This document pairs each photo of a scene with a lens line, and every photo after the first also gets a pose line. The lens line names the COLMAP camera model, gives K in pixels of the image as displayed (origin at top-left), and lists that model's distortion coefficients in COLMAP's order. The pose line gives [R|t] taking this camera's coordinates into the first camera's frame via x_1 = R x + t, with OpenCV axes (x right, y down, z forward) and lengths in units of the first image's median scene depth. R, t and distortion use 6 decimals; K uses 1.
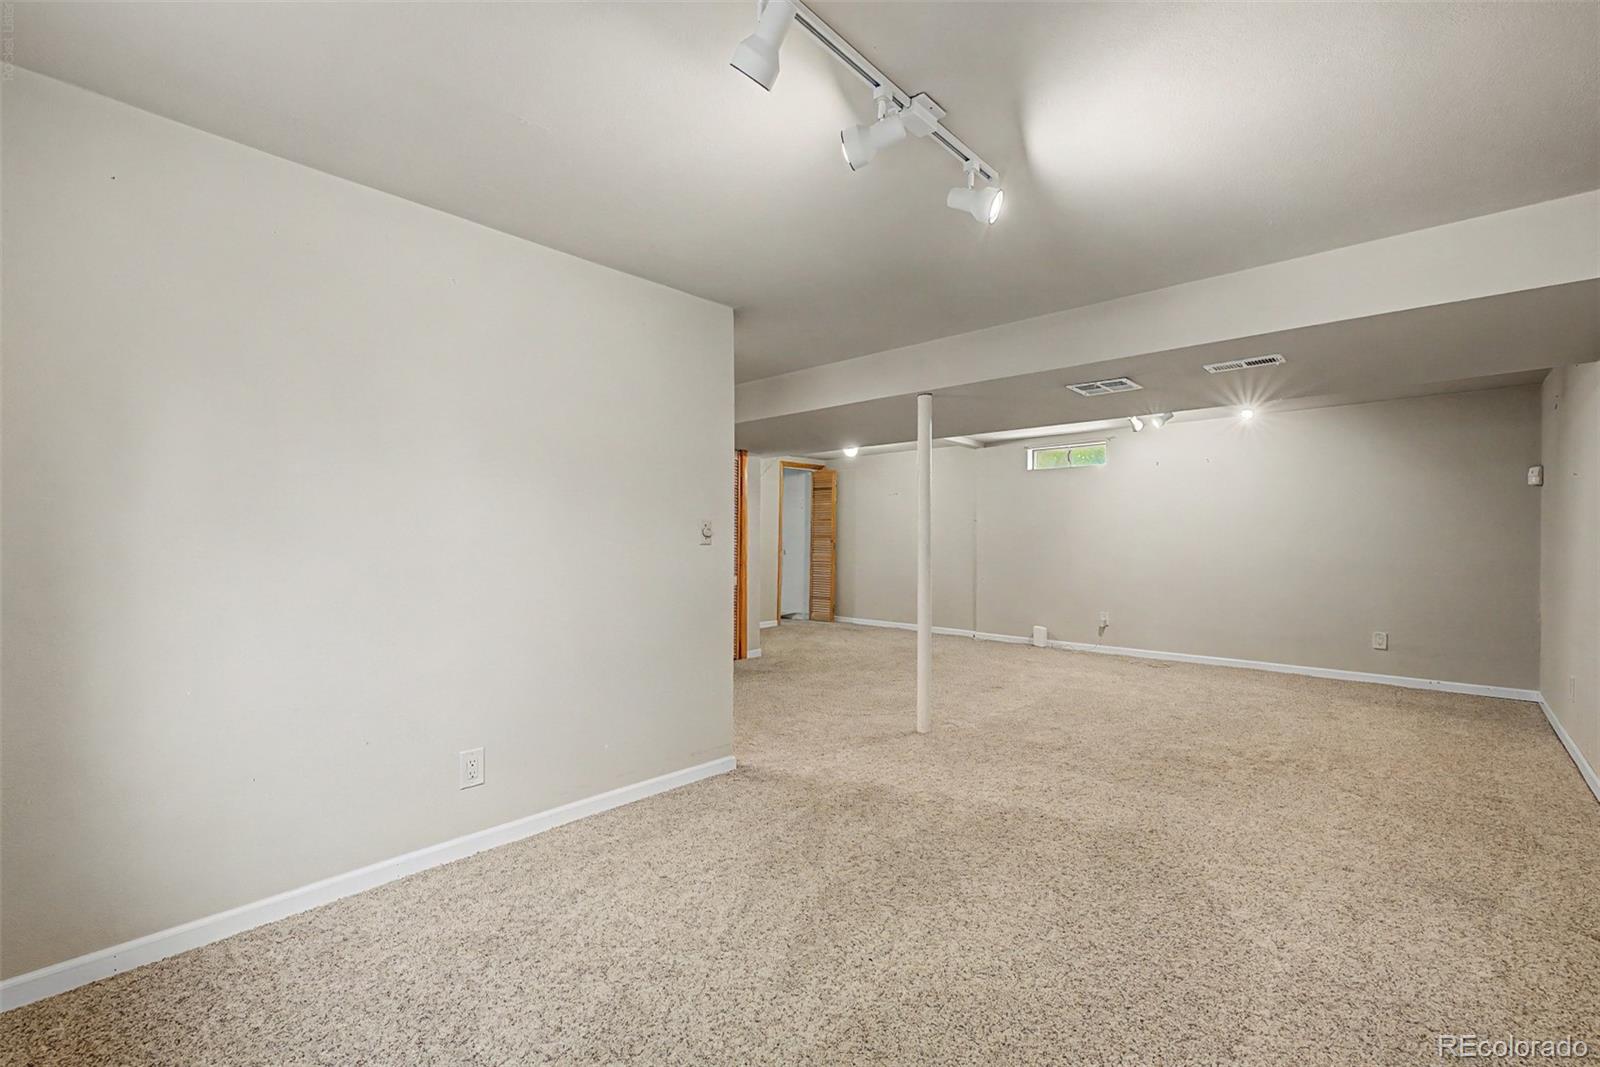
lens RADIAL K [[680.4, 0, 802.6], [0, 680.4, 535.2], [0, 0, 1]] dist [0.012302, -0.004369]
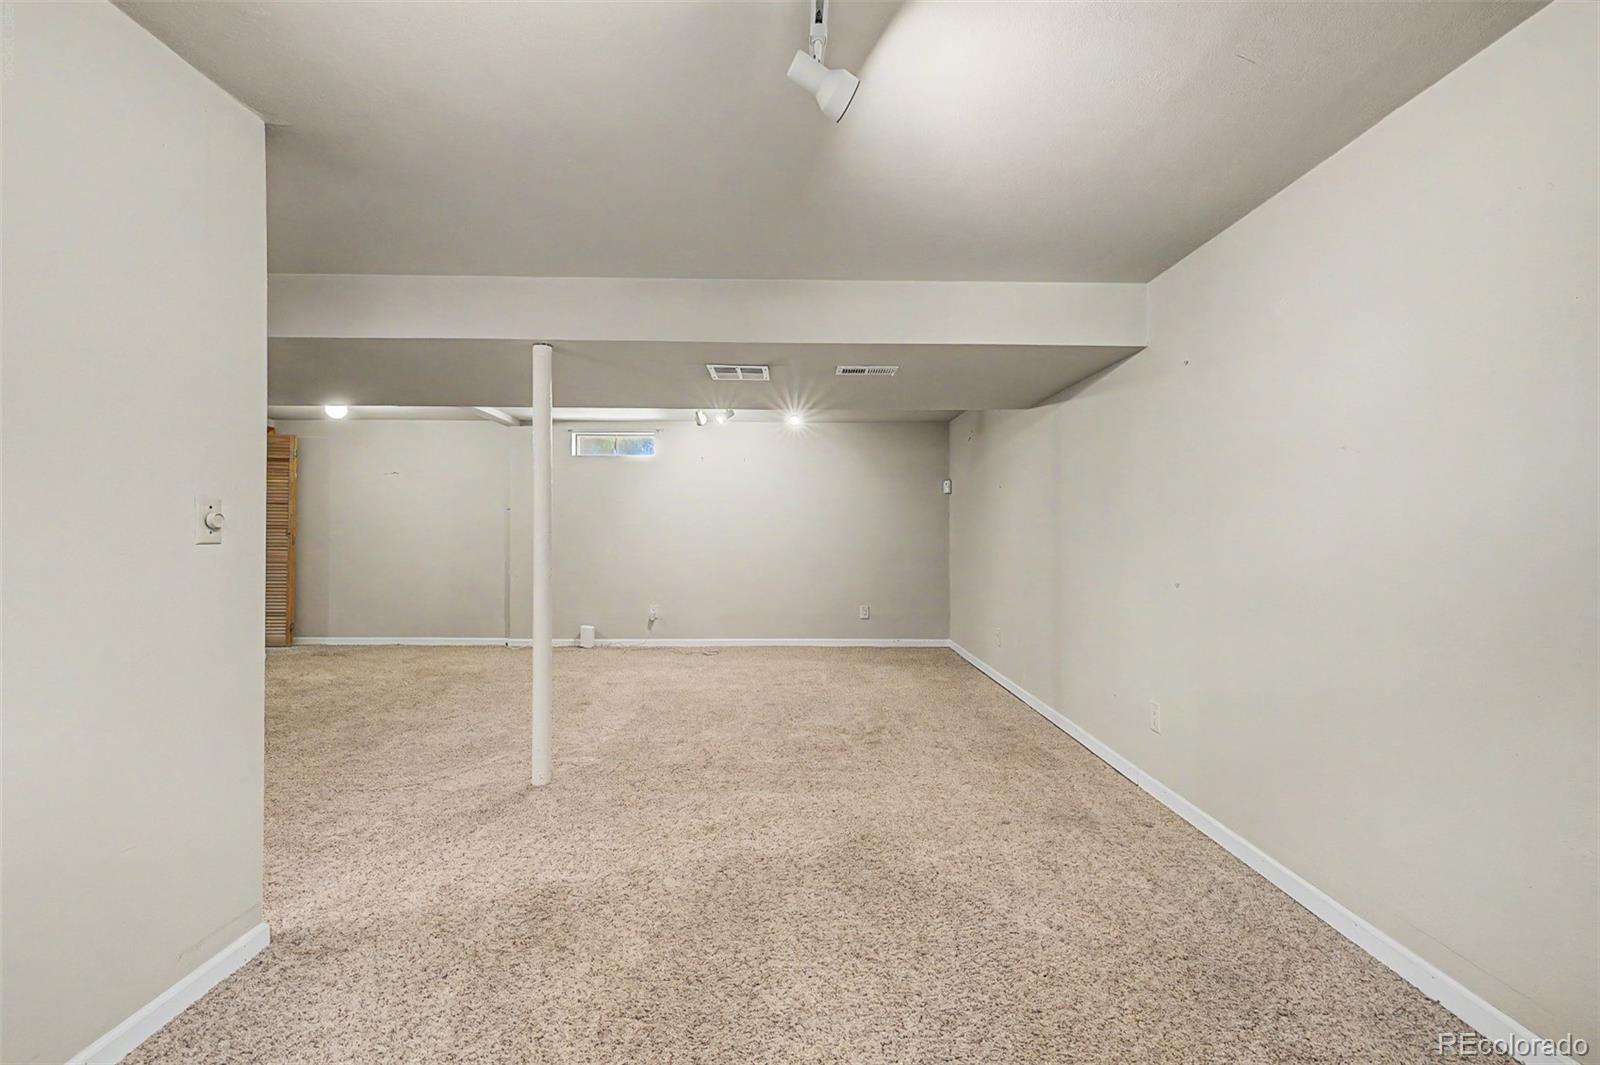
lens RADIAL K [[679.7, 0, 800.4], [0, 679.7, 524.4], [0, 0, 1]] dist [0.013067, -0.005565]
pose [[0.726113, 0.007494, 0.687535, -0.138971], [-0.005848, 0.999972, -0.004723, -0.000987], [-0.687551, -0.000592, 0.726136, 0.240302]]
